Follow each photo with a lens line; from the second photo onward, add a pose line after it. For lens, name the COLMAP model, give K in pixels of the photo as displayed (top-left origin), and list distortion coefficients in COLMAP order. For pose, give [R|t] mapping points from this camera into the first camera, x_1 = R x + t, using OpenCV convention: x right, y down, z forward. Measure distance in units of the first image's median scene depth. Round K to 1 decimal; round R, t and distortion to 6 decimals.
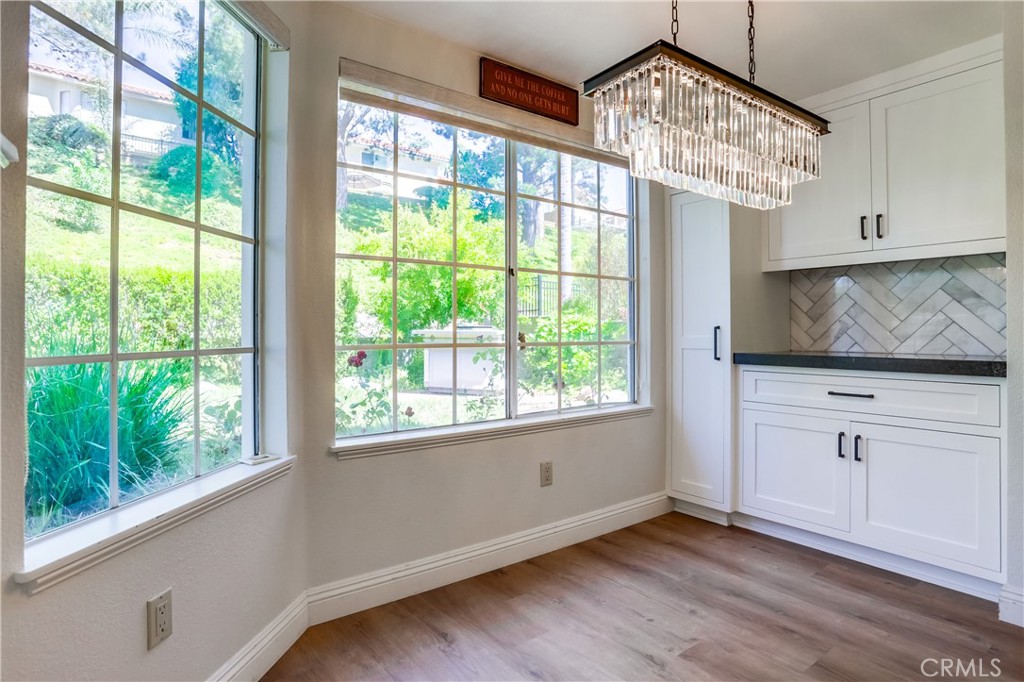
lens RADIAL K [[537.7, 0, 512.0], [0, 537.7, 341.0], [0, 0, 1]] dist [-0.074681, 0.033571]
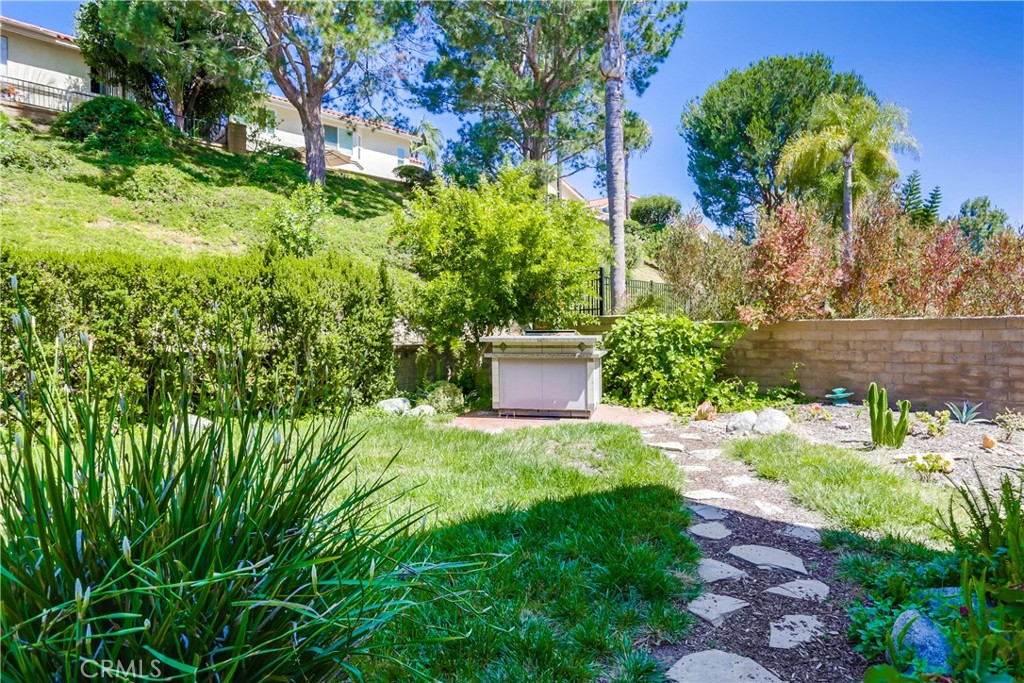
lens RADIAL K [[565.8, 0, 568.5], [0, 565.8, 336.5], [0, 0, 1]] dist [-0.084862, 0.039934]
pose [[0.983288, -0.017798, 0.181187, -0.231774], [0.017959, 0.999838, 0.000751, -0.021192], [-0.181171, 0.002515, 0.983448, 0.197772]]
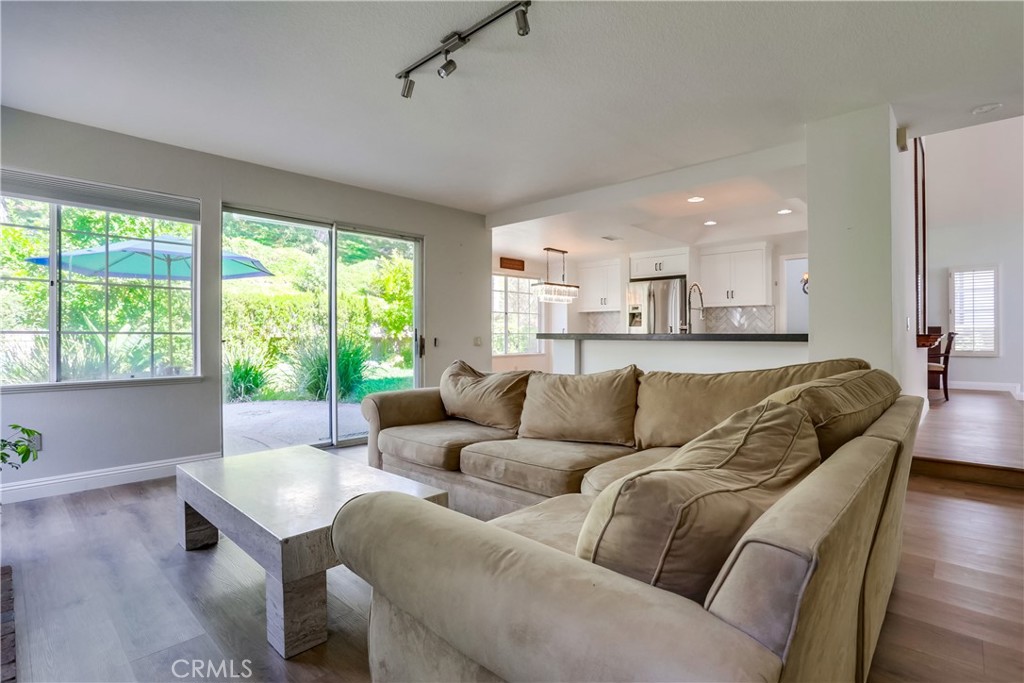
lens RADIAL K [[501.0, 0, 504.4], [0, 501.0, 336.1], [0, 0, 1]] dist [-0.091484, 0.046324]
pose [[0.988054, -0.002938, 0.154080, -0.152189], [0.005235, 0.999881, -0.014507, 0.019997], [-0.154019, 0.015141, 0.987952, -0.658650]]
